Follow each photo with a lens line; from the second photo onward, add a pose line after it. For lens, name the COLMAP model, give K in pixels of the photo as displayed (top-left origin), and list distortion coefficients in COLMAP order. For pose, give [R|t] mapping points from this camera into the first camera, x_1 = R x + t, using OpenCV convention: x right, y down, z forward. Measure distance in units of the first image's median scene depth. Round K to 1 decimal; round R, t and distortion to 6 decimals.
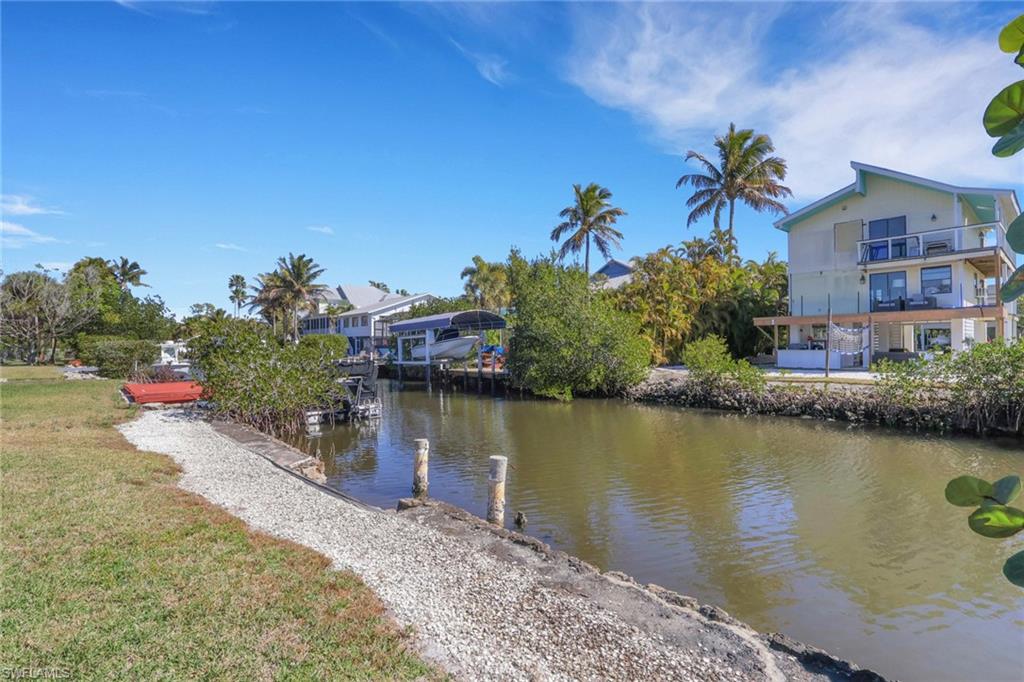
lens RADIAL K [[496.2, 0, 512.0], [0, 496.2, 341.0], [0, 0, 1]] dist [0.001891, 0.000320]
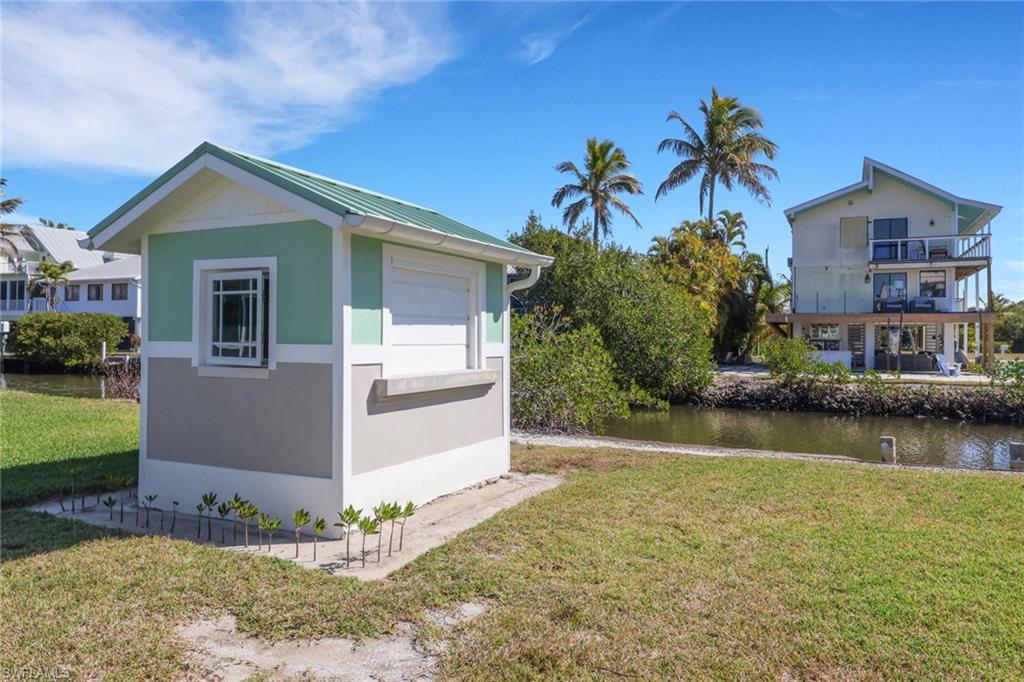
lens RADIAL K [[711.3, 0, 512.0], [0, 711.3, 341.0], [0, 0, 1]] dist [-0.008504, -0.002635]
pose [[0.915631, 0.016503, 0.401681, -0.501799], [-0.022349, 0.999701, 0.009873, 0.000848], [-0.401399, -0.018017, 0.915726, 0.000103]]
